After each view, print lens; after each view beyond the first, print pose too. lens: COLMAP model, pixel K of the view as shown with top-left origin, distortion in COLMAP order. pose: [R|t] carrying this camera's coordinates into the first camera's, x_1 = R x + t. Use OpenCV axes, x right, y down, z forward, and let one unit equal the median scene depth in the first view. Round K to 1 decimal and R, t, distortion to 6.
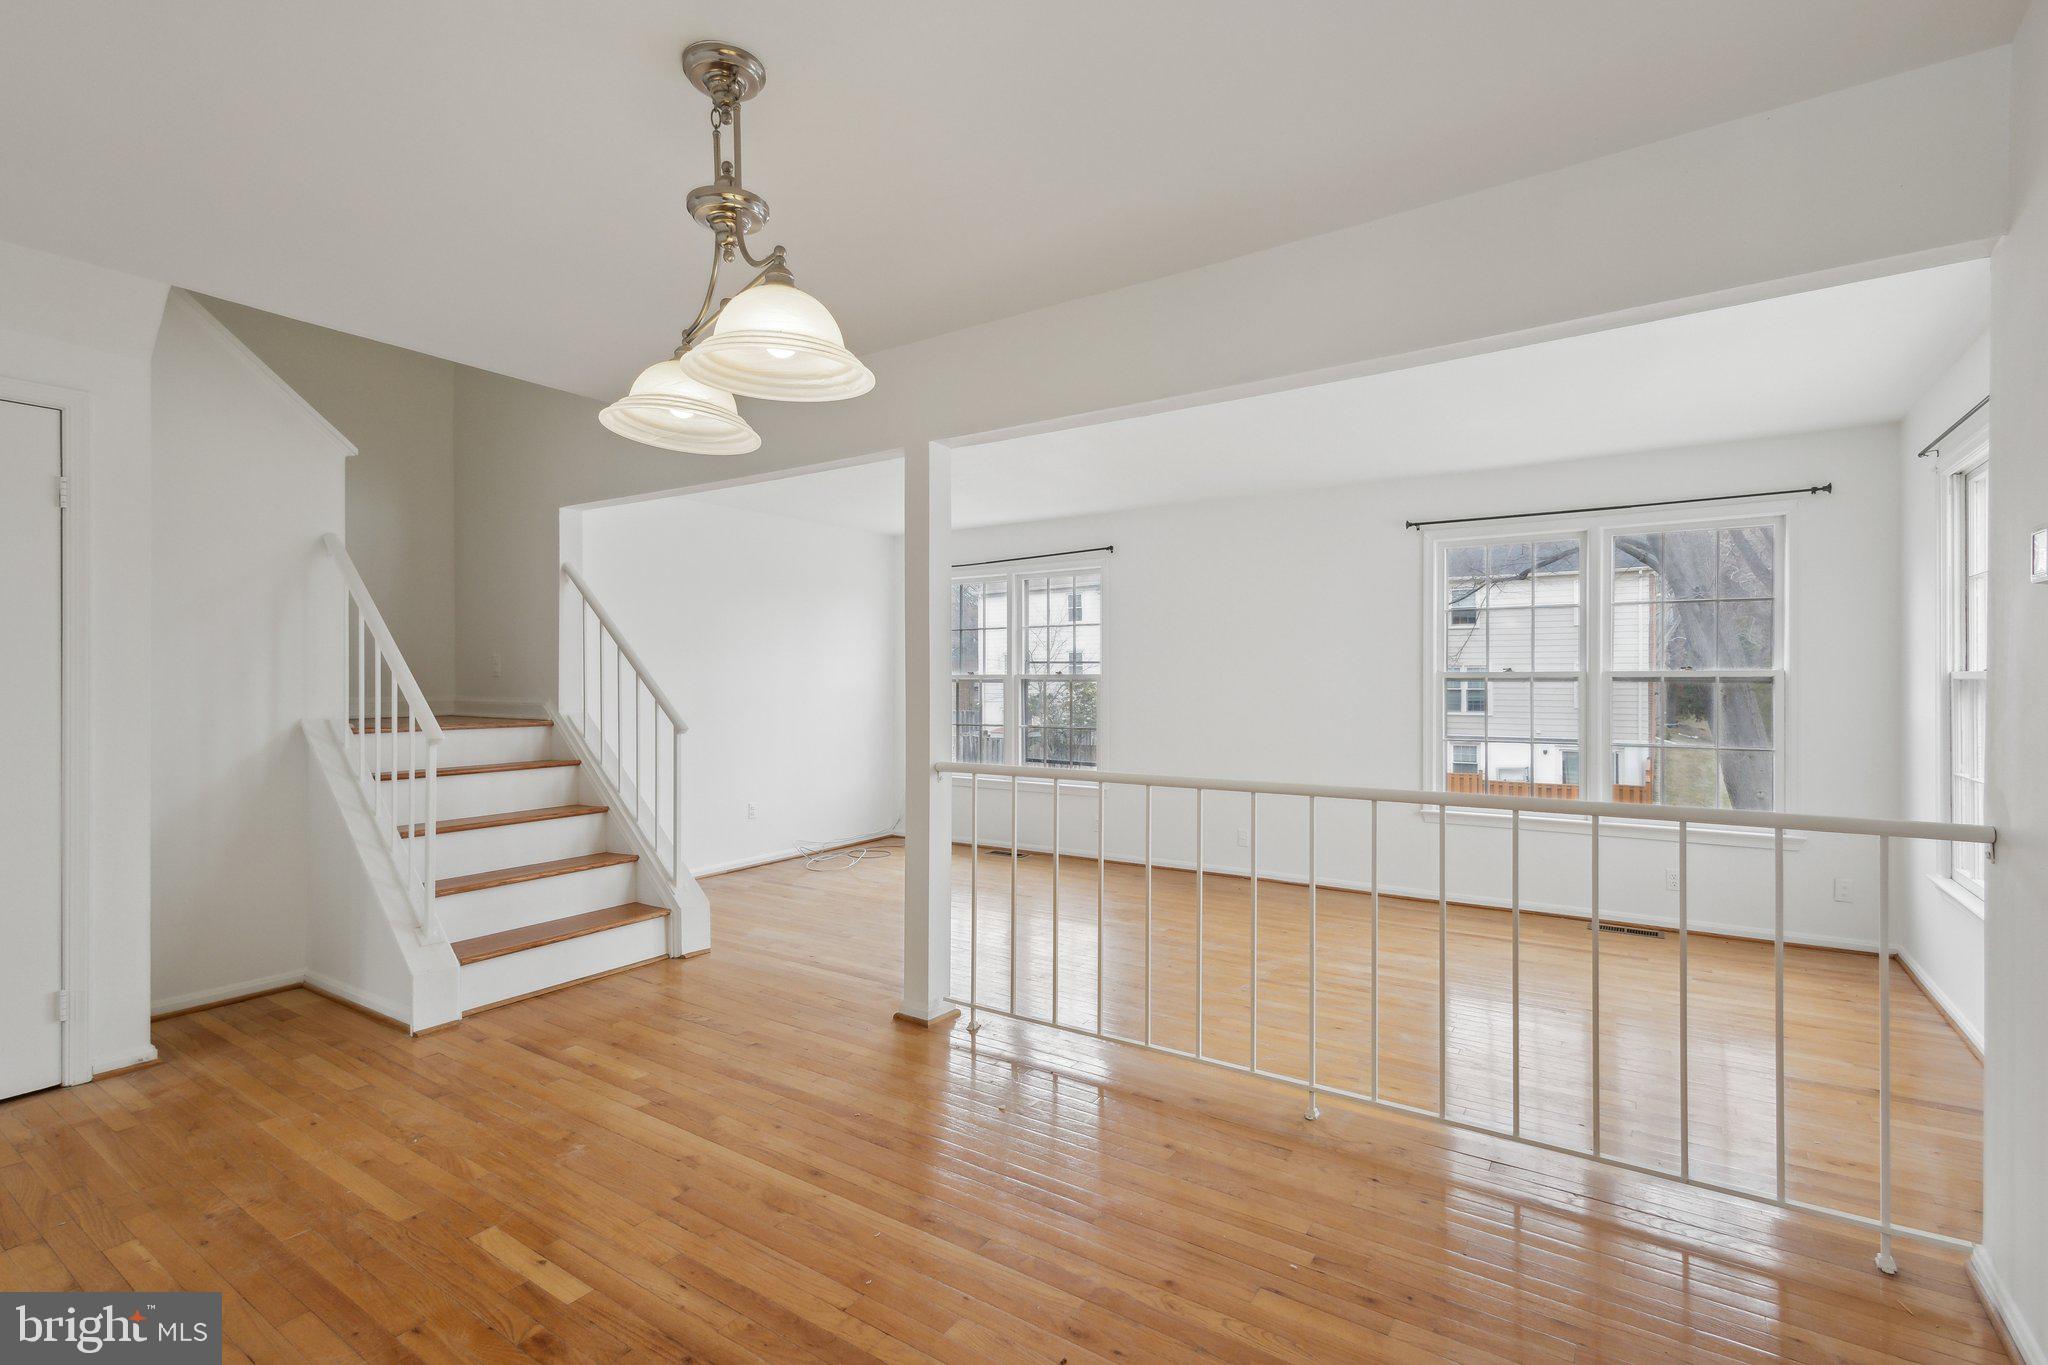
lens RADIAL K [[940.3, 0, 1024.0], [0, 940.3, 682.5], [0, 0, 1]] dist [0.010758, -0.000581]
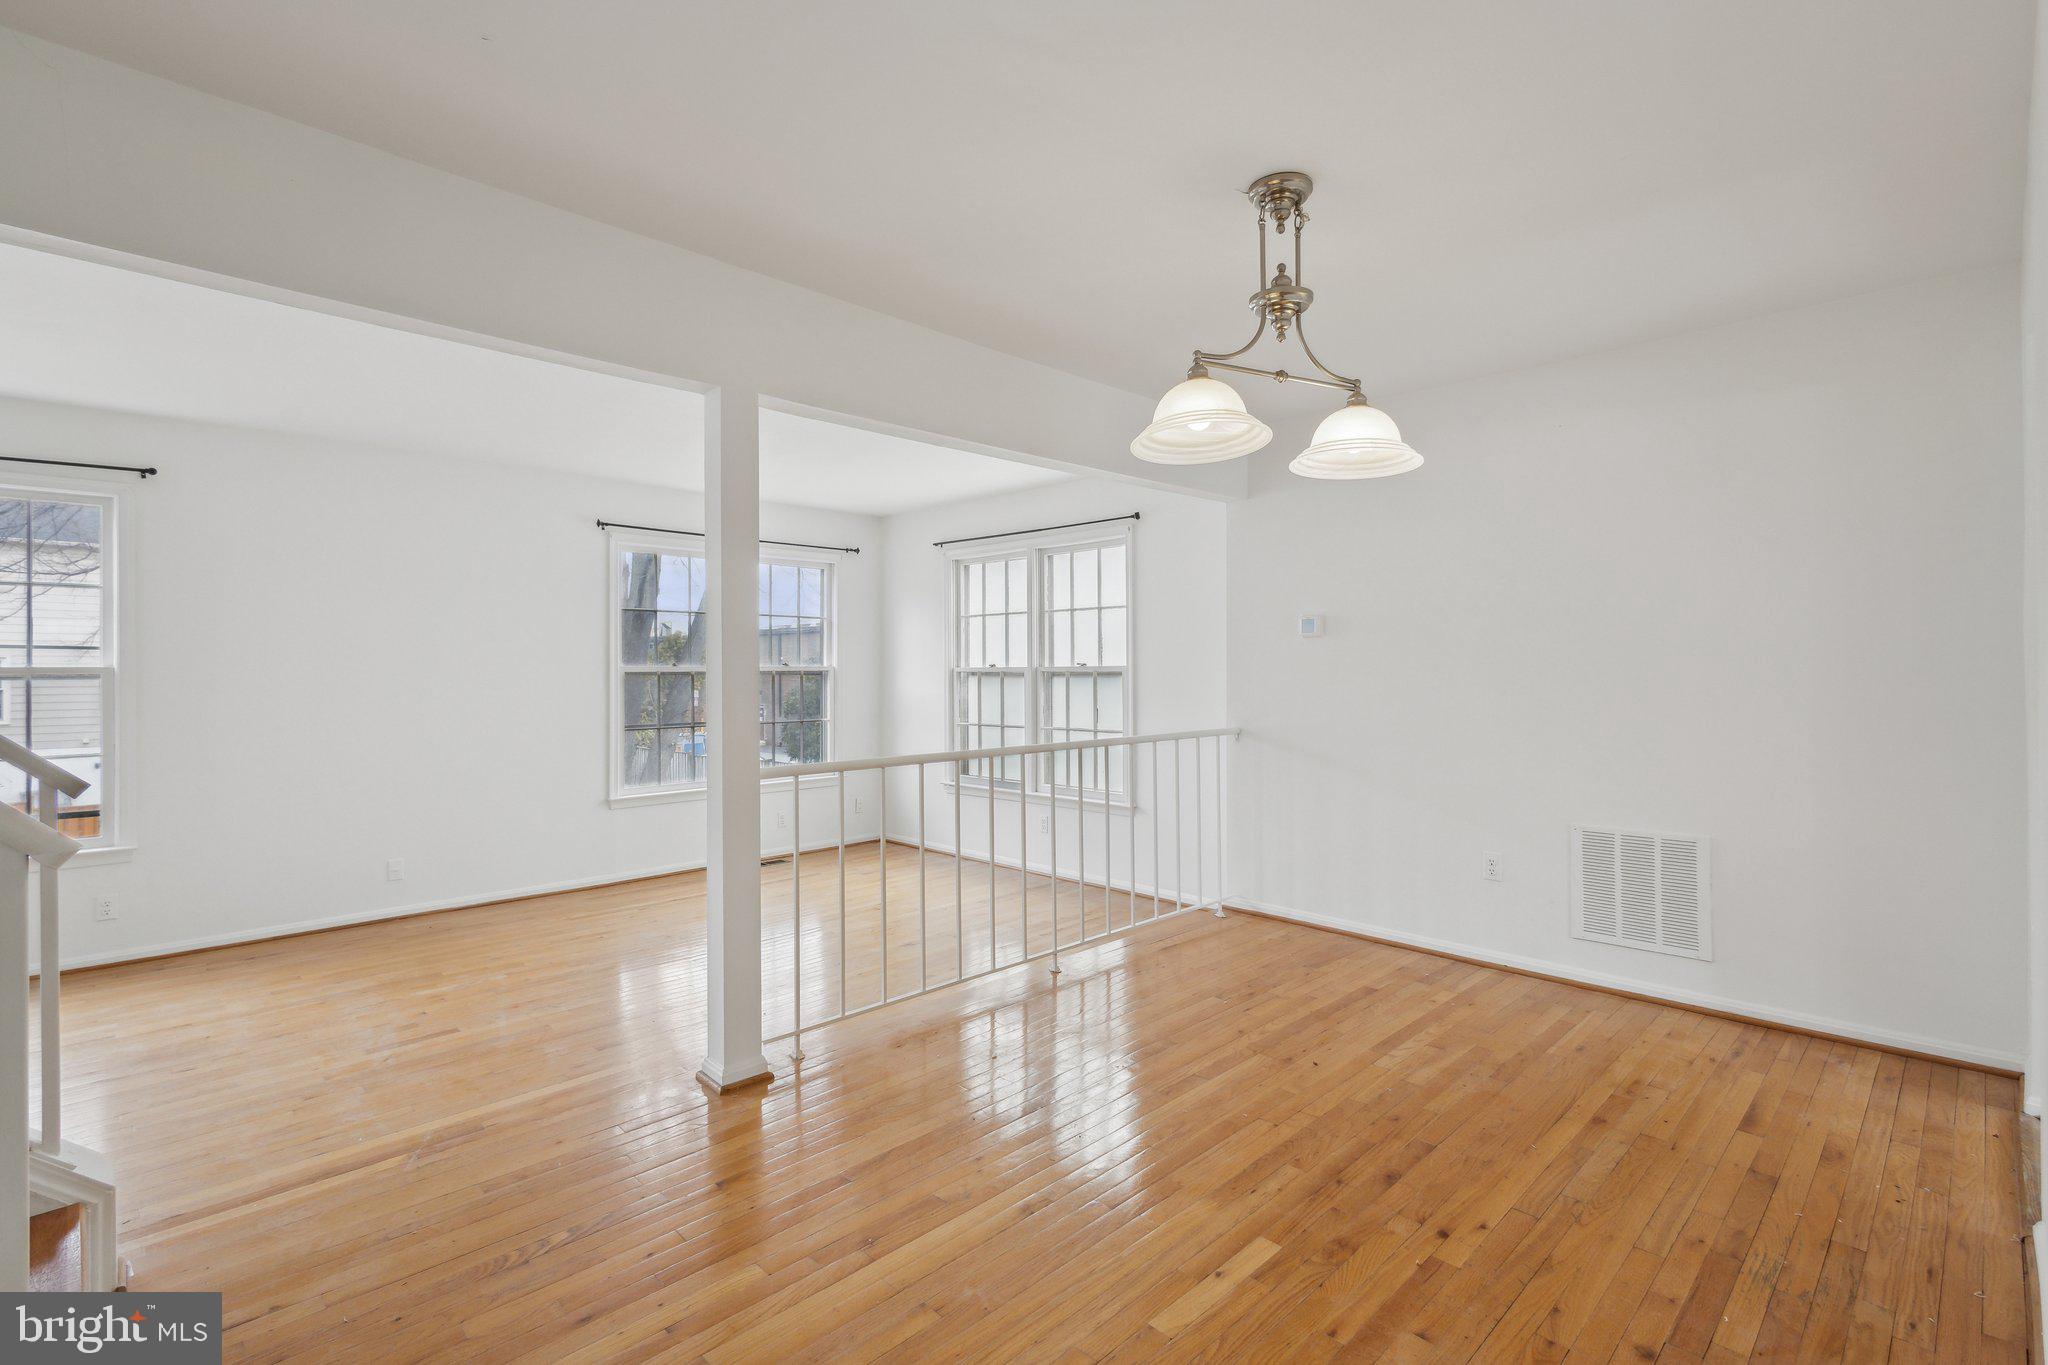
lens RADIAL K [[948.4, 0, 1021.3], [0, 948.4, 670.8], [0, 0, 1]] dist [-0.000035, 0.000064]
pose [[0.191348, 0.000322, 0.981522, -0.906349], [0.008339, 0.999963, -0.001954, -0.000951], [-0.981487, 0.008559, 0.191338, 0.610307]]
